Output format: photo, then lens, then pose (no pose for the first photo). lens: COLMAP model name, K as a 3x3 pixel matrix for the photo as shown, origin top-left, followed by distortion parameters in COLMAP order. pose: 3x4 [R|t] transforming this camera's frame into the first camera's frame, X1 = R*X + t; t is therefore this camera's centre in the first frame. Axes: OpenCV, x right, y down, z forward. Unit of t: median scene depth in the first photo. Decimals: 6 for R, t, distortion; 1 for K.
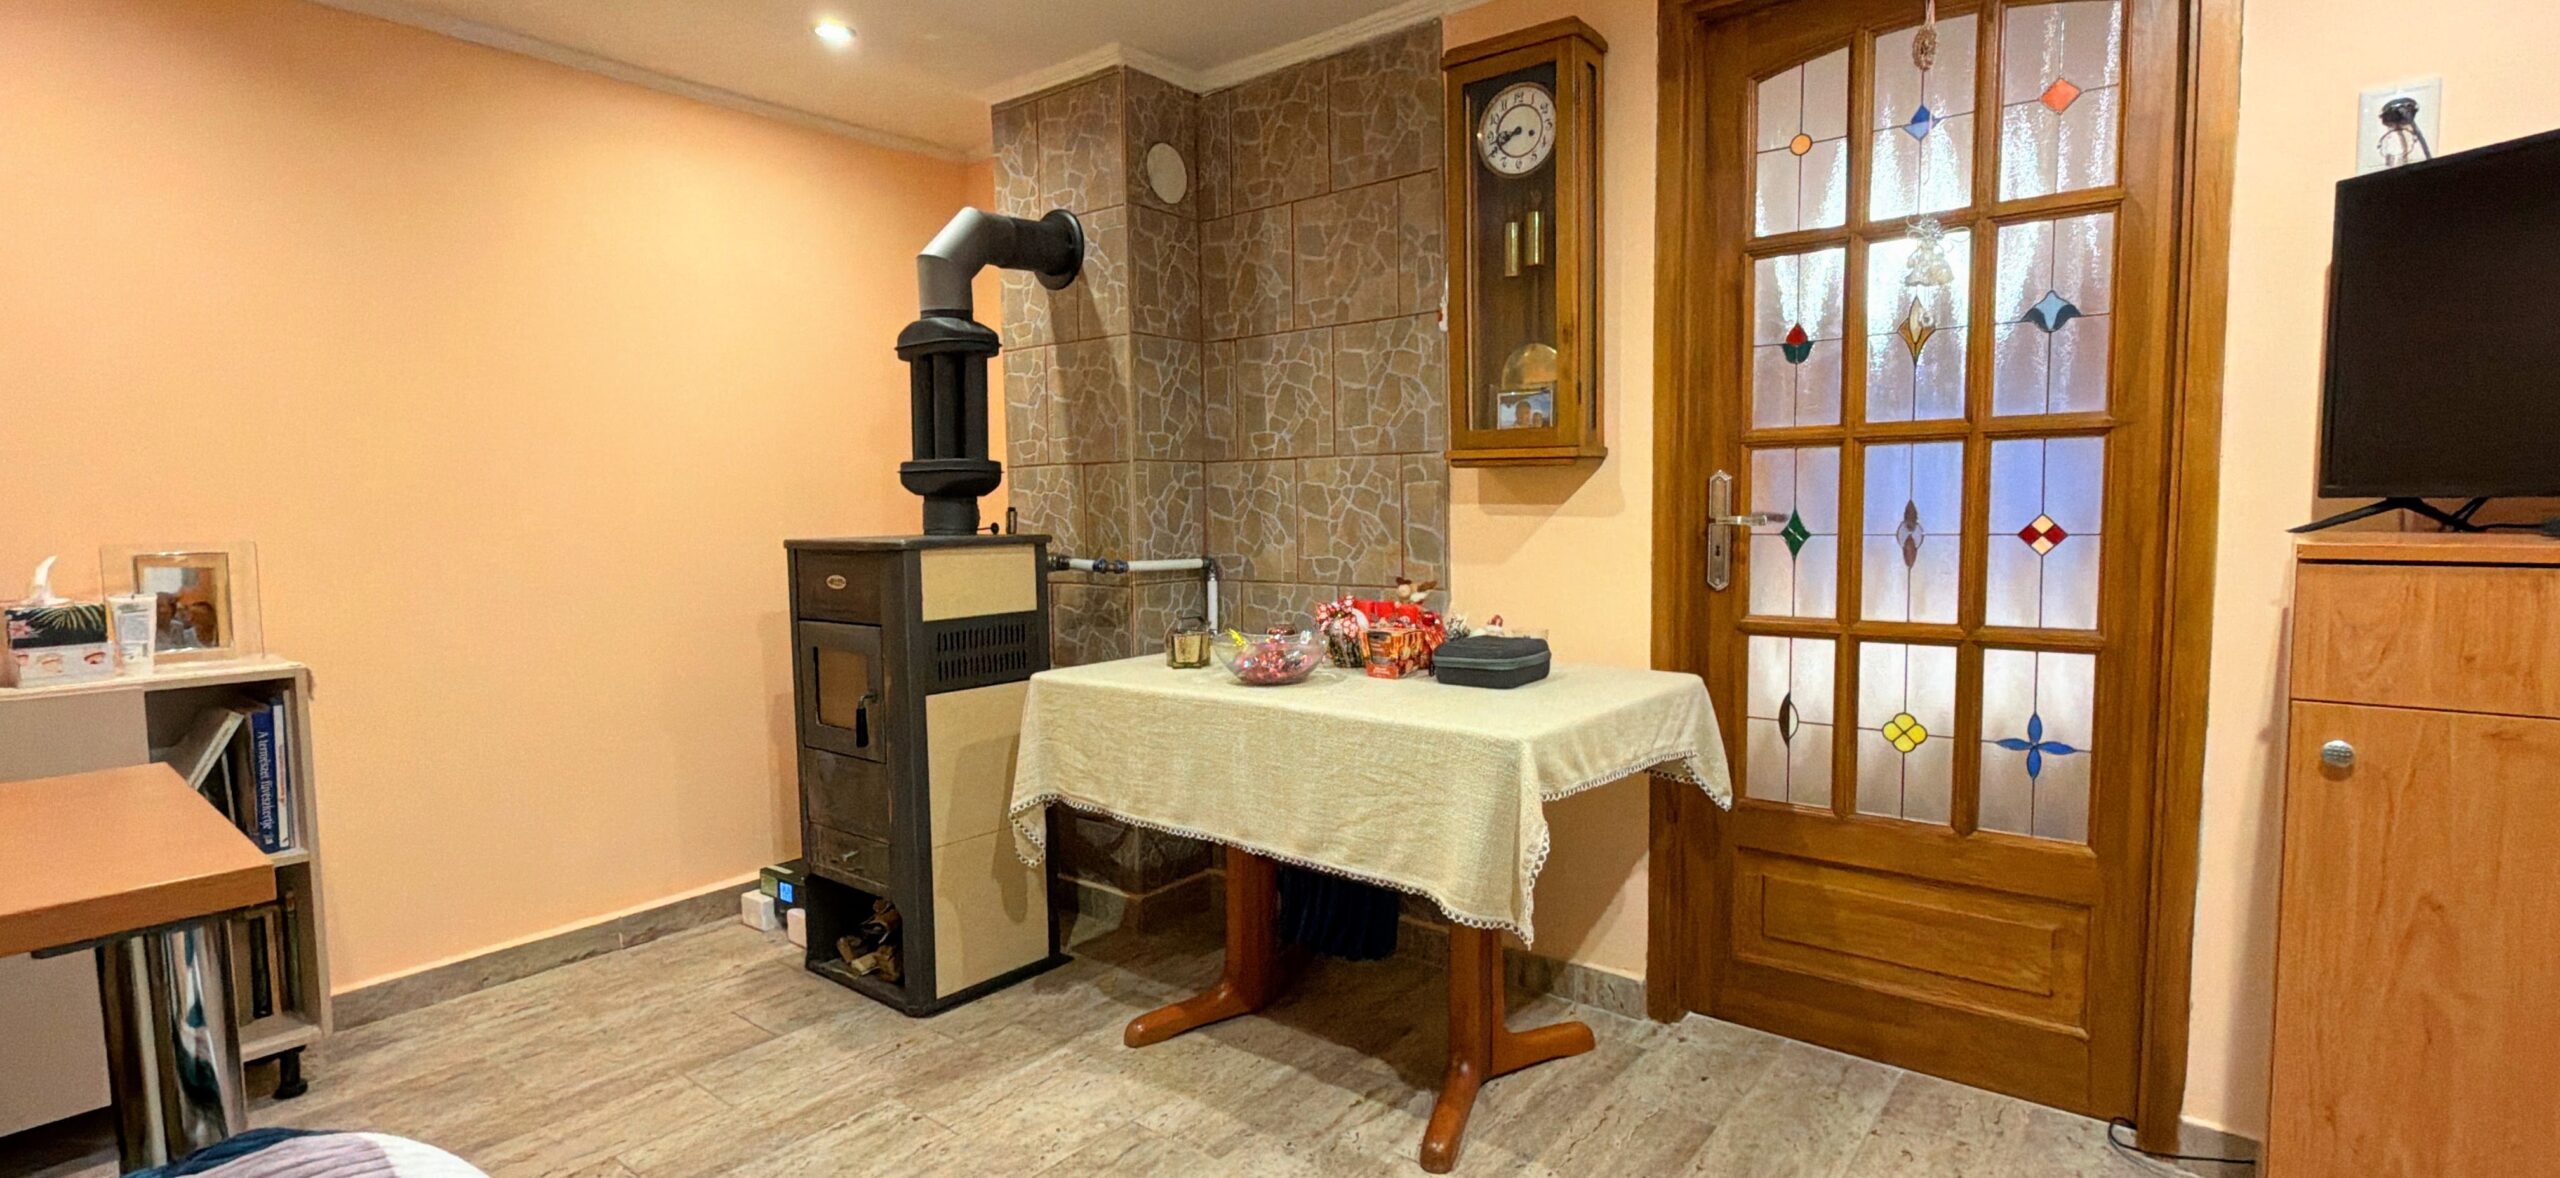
lens RADIAL K [[1162.2, 0, 1280.6], [0, 1162.2, 591.4], [0, 0, 1]] dist [0.000923, -0.000412]
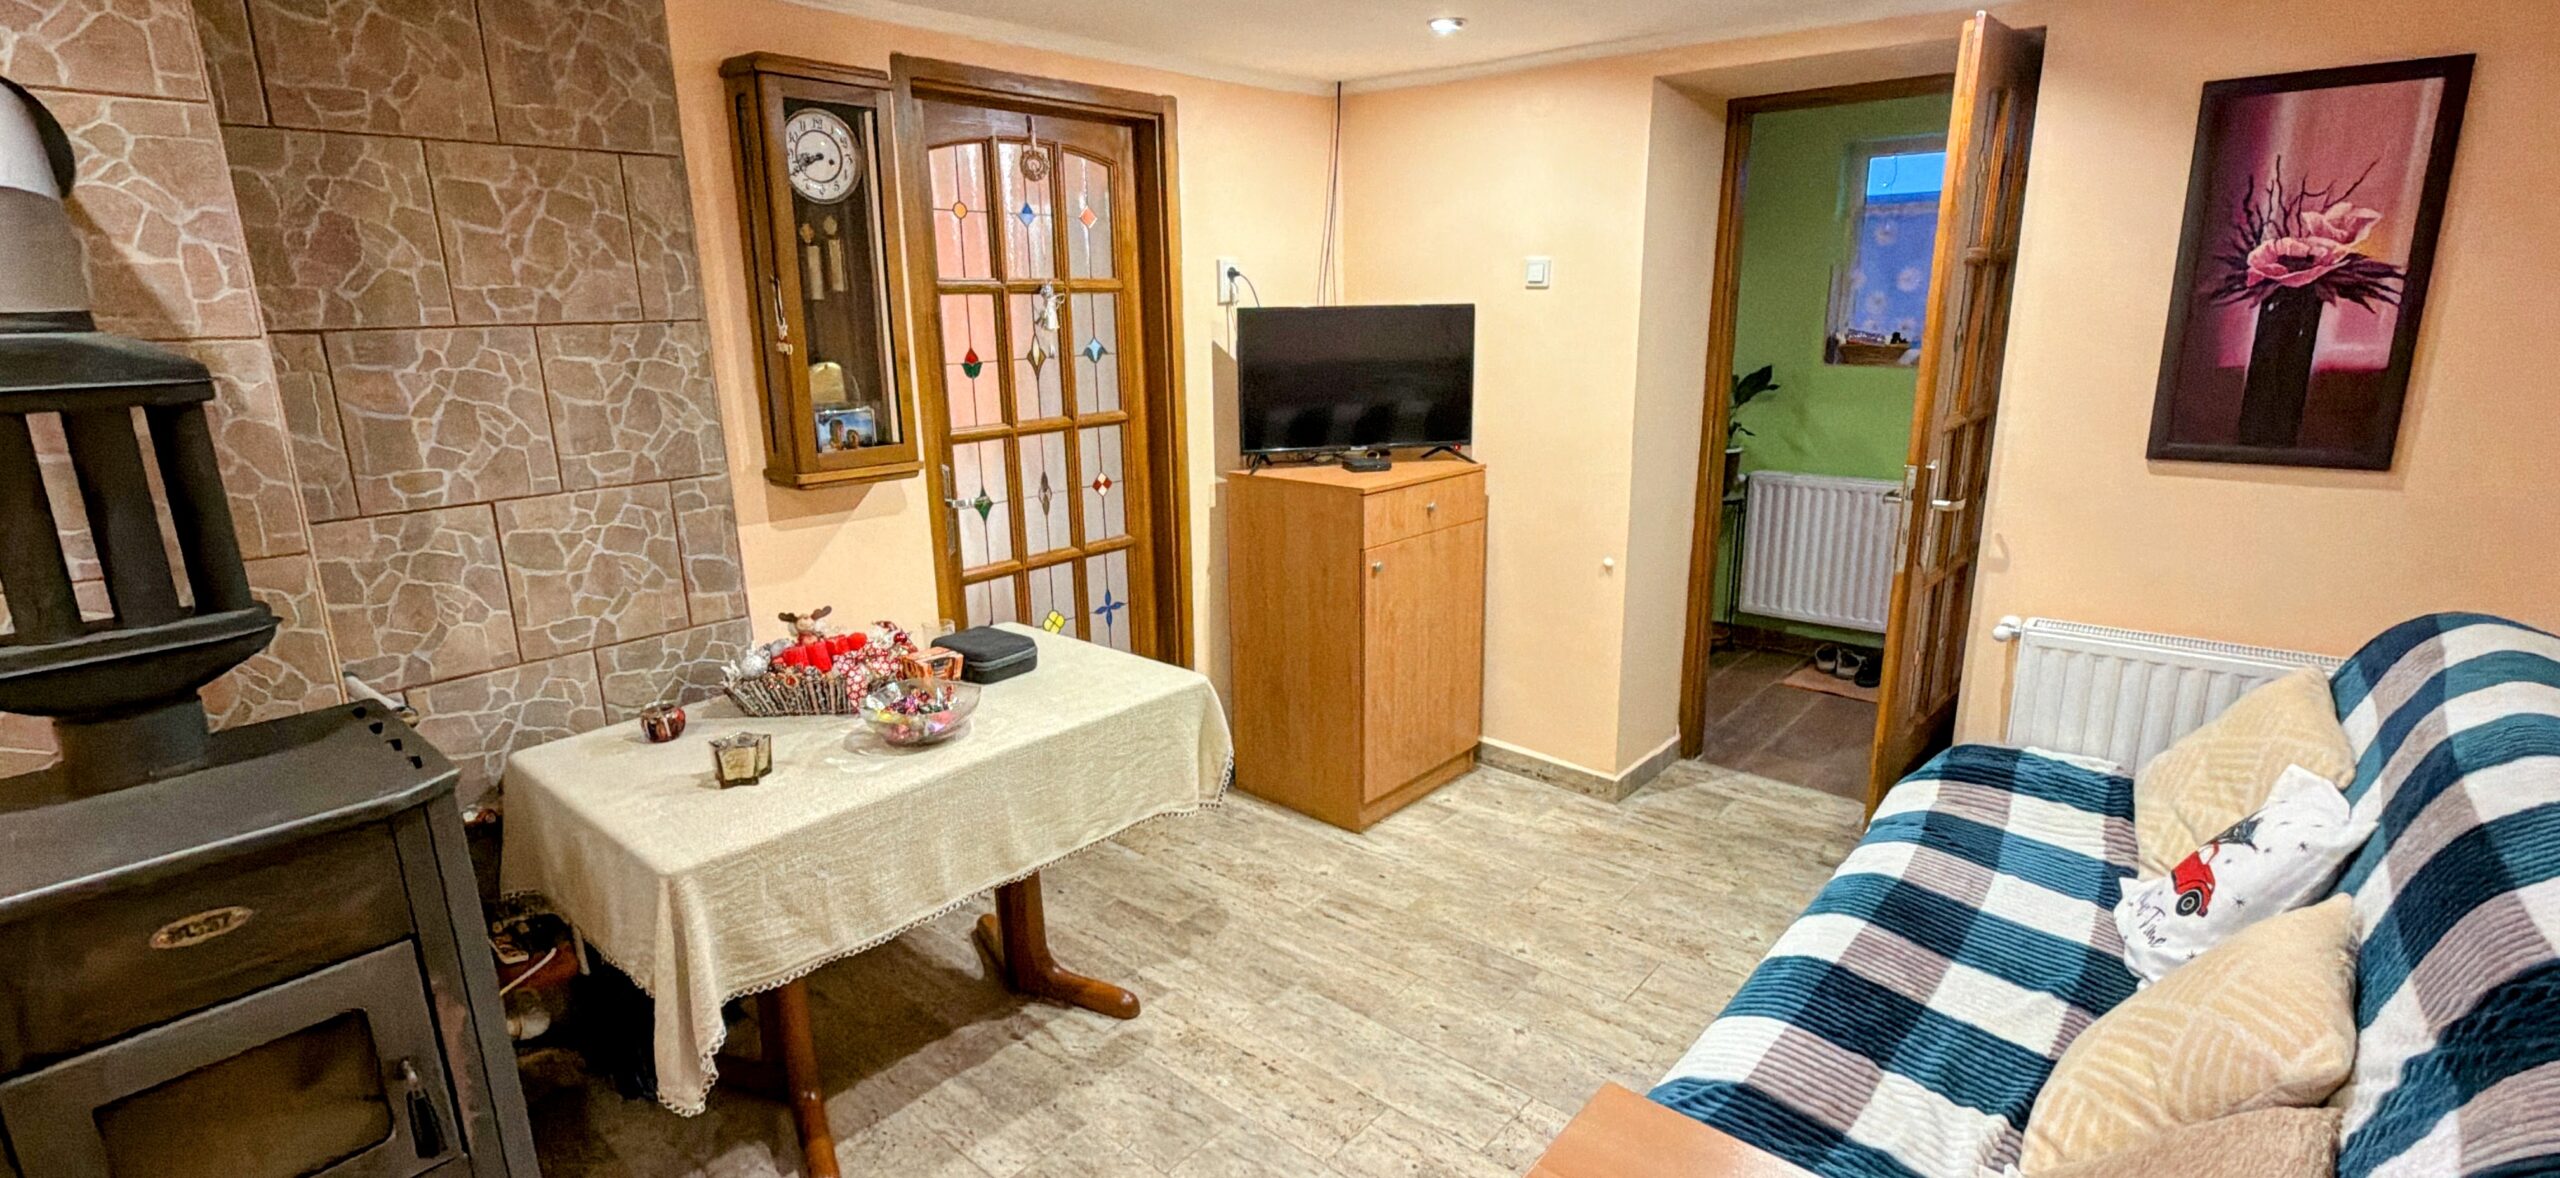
lens RADIAL K [[1162.2, 0, 1284.1], [0, 1162.2, 589.0], [0, 0, 1]] dist [0.000923, -0.000412]
pose [[0.030554, -0.232304, 0.972163, -0.842594], [0.092462, 0.969104, 0.228667, -0.220373], [-0.995247, 0.082902, 0.051089, 0.563391]]
